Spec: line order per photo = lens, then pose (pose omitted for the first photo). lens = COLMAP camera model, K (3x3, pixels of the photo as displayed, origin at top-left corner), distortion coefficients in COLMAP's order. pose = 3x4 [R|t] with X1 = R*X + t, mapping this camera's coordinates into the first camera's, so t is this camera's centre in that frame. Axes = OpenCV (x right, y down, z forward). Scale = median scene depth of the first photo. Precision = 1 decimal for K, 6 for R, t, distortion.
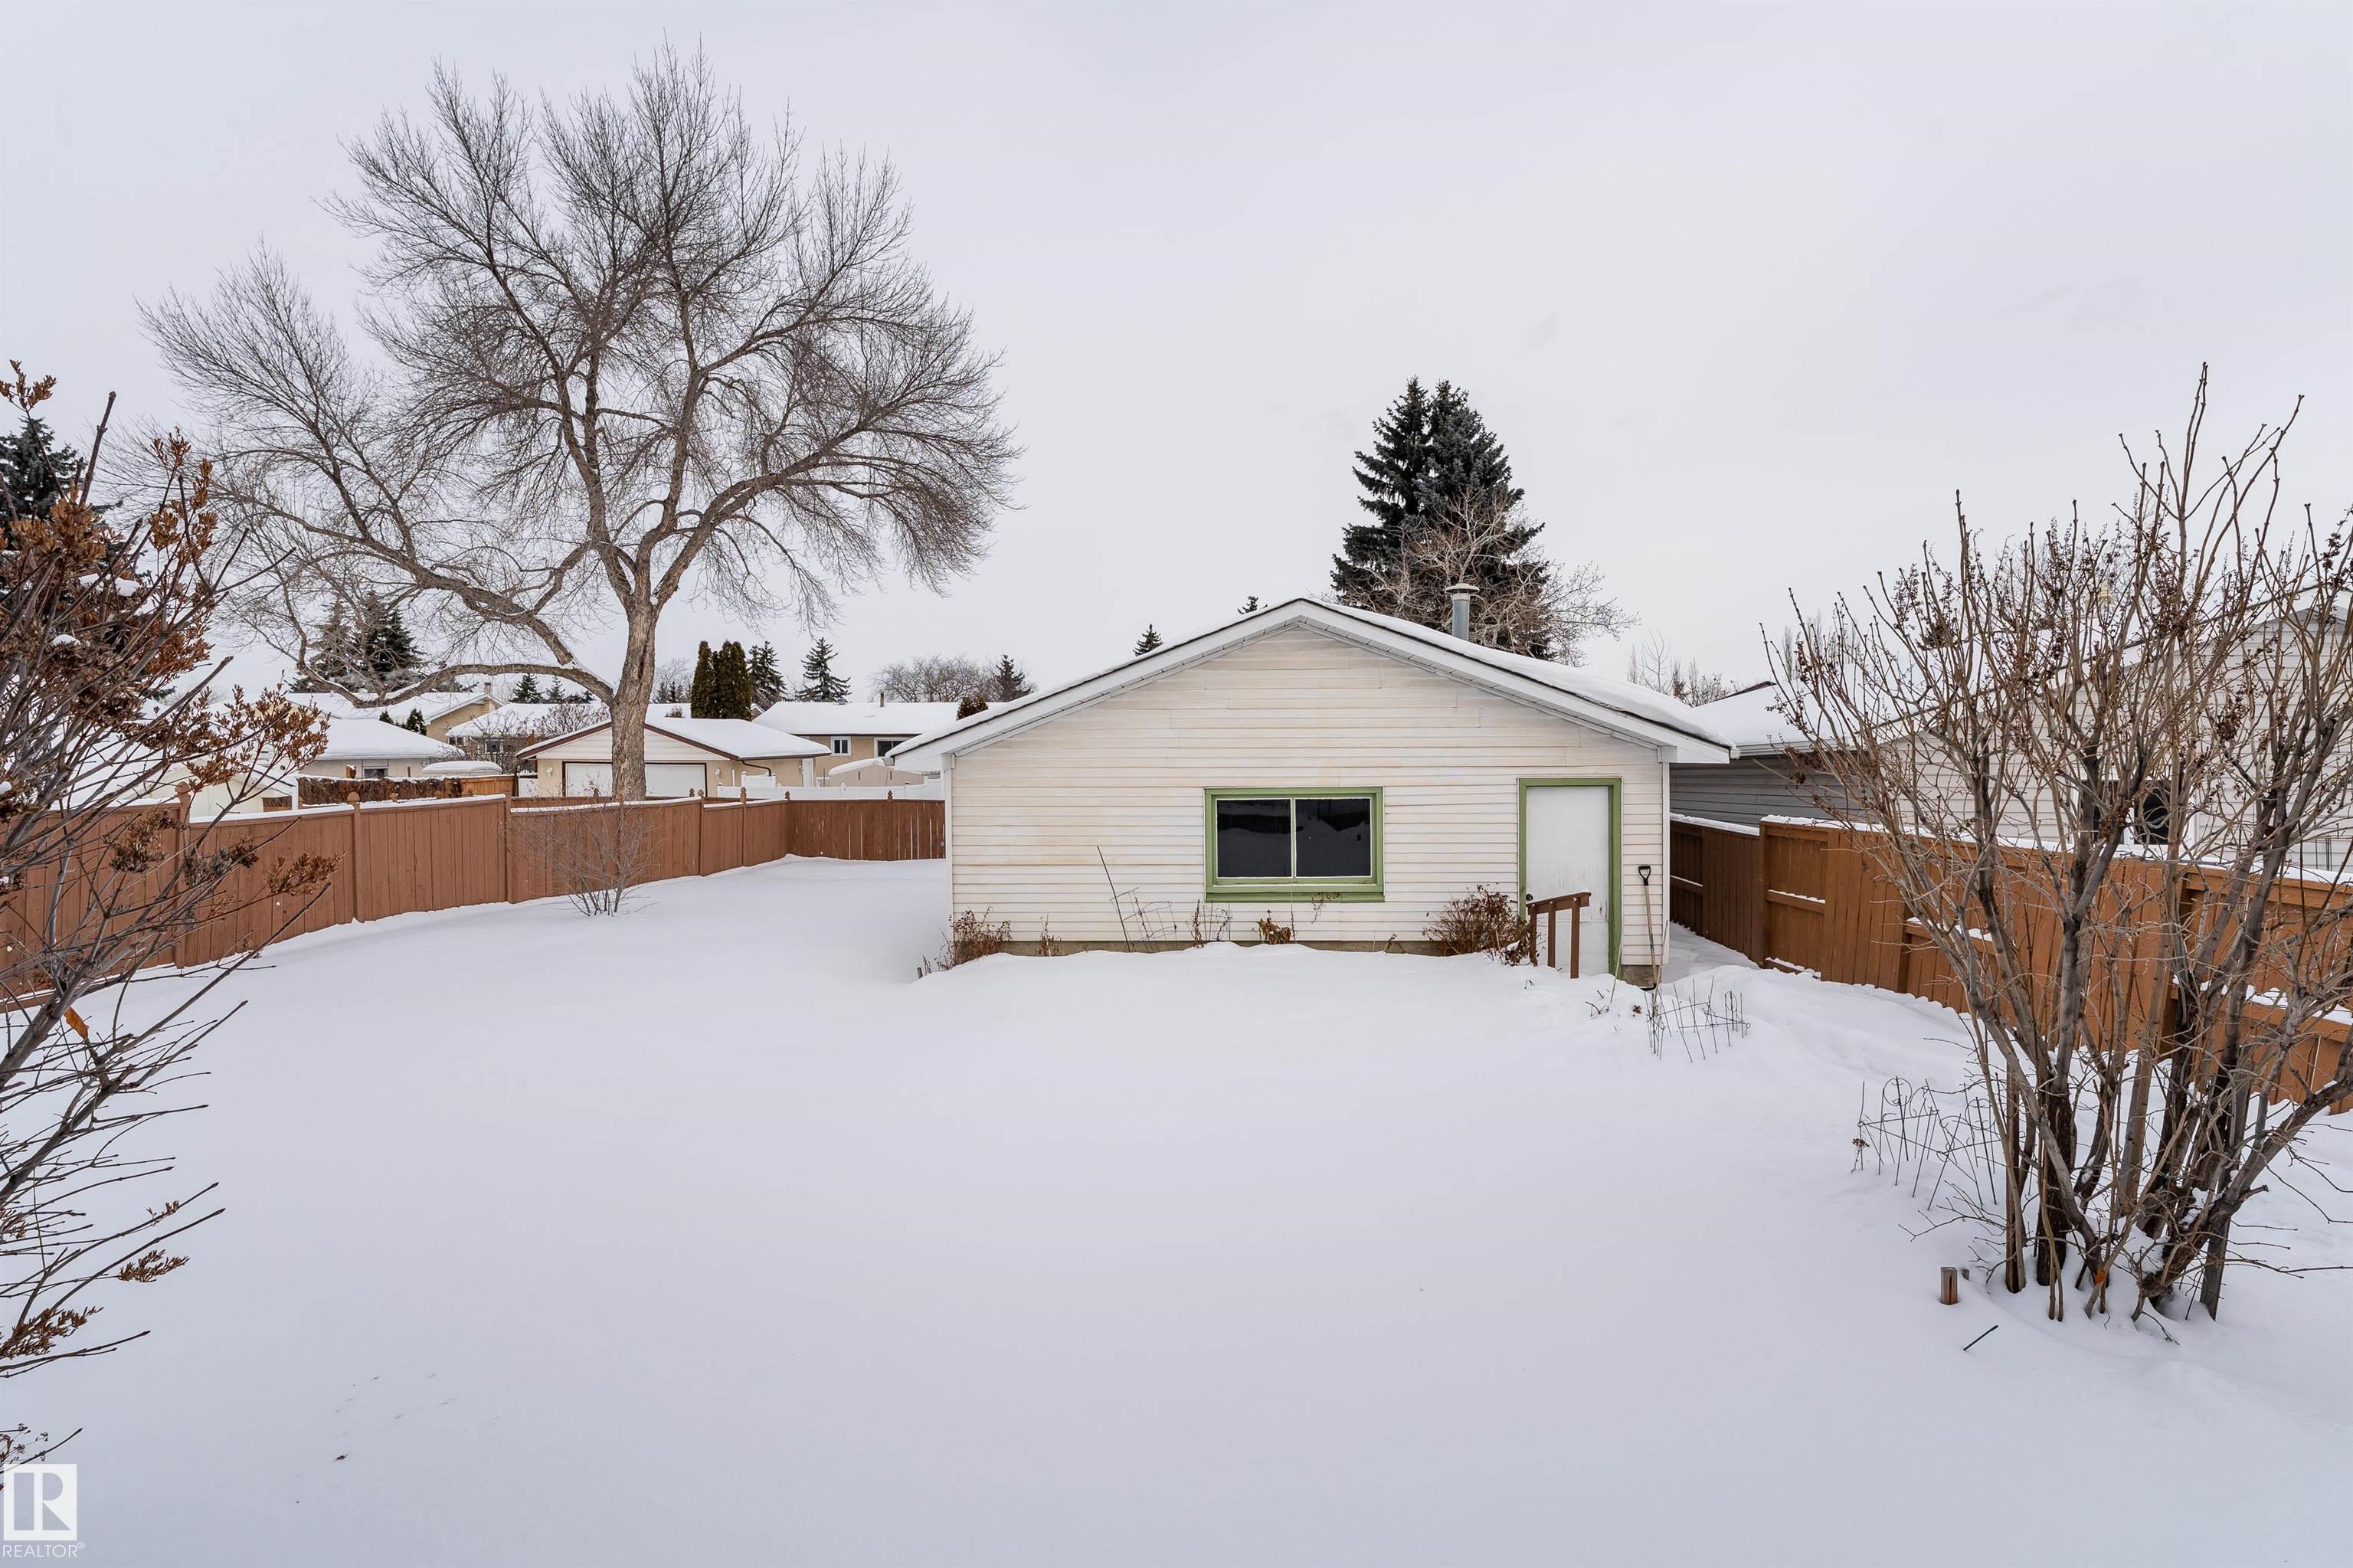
lens RADIAL K [[1079.5, 0, 1176.5], [0, 1079.5, 784.0], [0, 0, 1]] dist [0.000606, -0.000589]
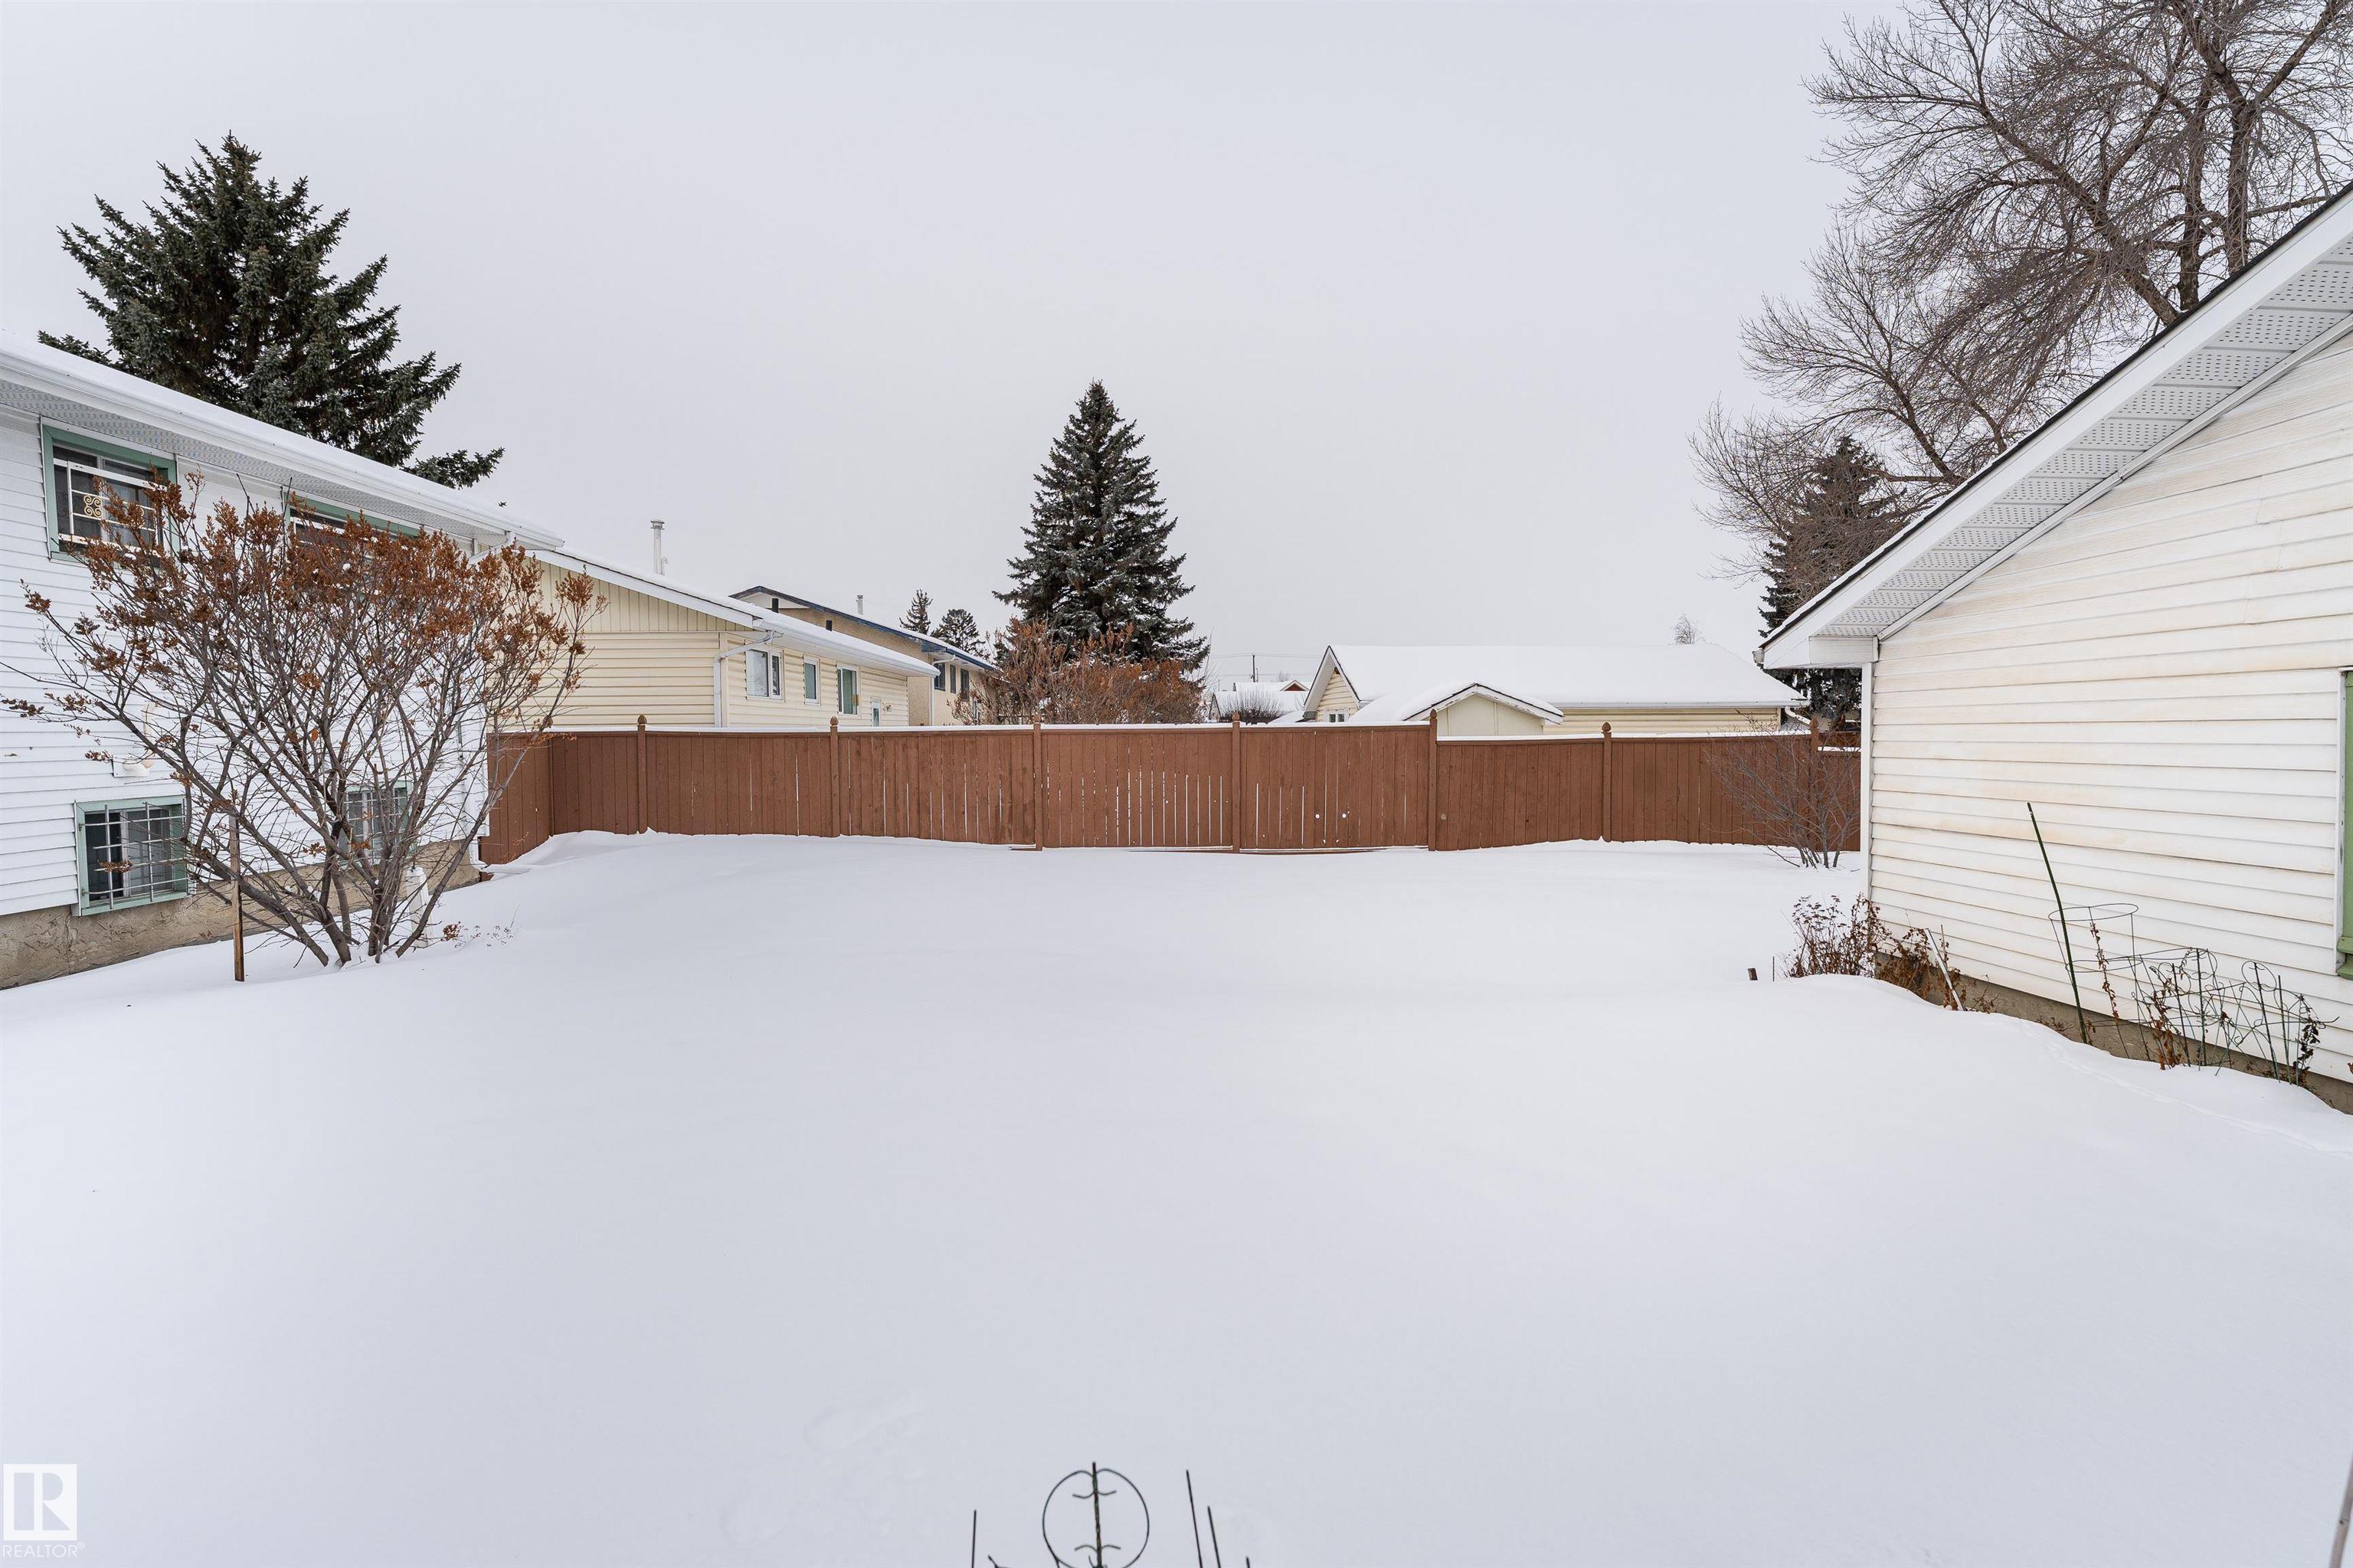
lens RADIAL K [[1079.5, 0, 1176.5], [0, 1079.5, 784.0], [0, 0, 1]] dist [0.000606, -0.000589]
pose [[0.097183, 0.047608, -0.994127, 0.168750], [-0.017965, 0.998776, 0.046075, 0.015602], [0.995104, 0.013381, 0.097920, 0.264526]]
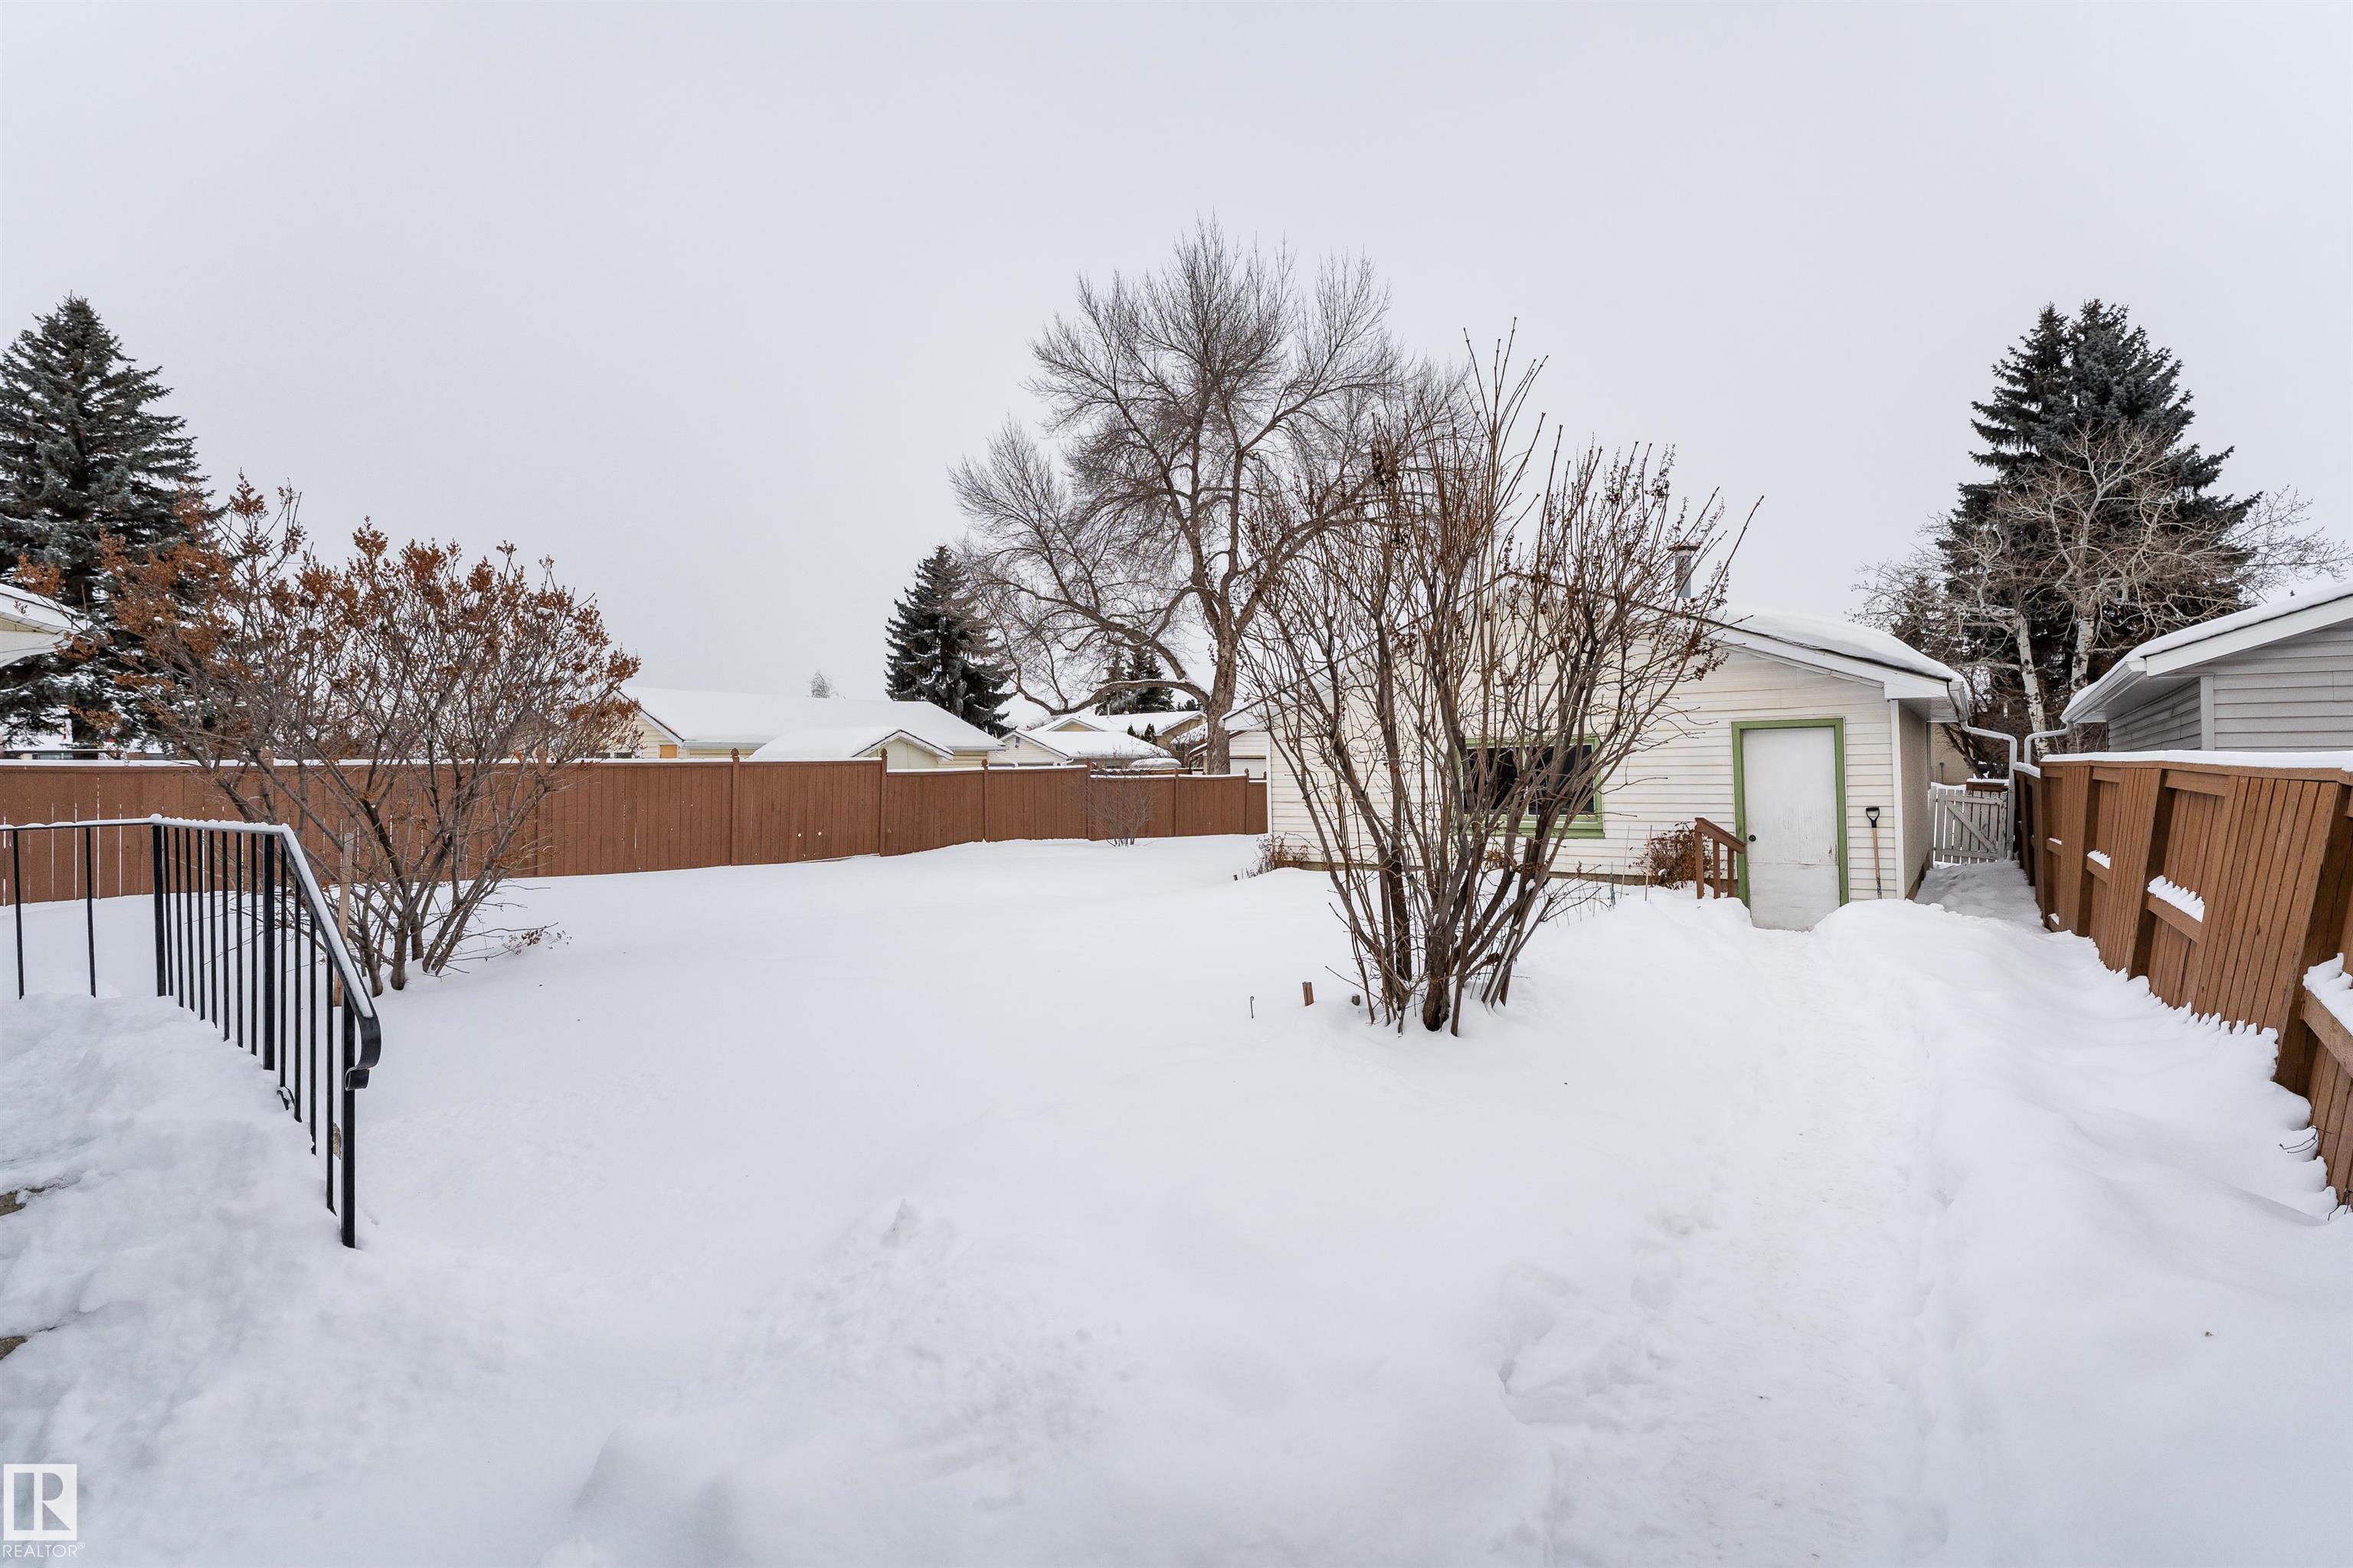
lens RADIAL K [[1006.7, 0, 1259.4], [0, 1006.7, 766.8], [0, 0, 1]] dist [-0.003698, -0.000250]
pose [[0.854013, -0.008602, -0.520181, 0.201037], [-0.002276, 0.999792, -0.020271, 0.027269], [0.520247, 0.018496, 0.853815, -0.028137]]
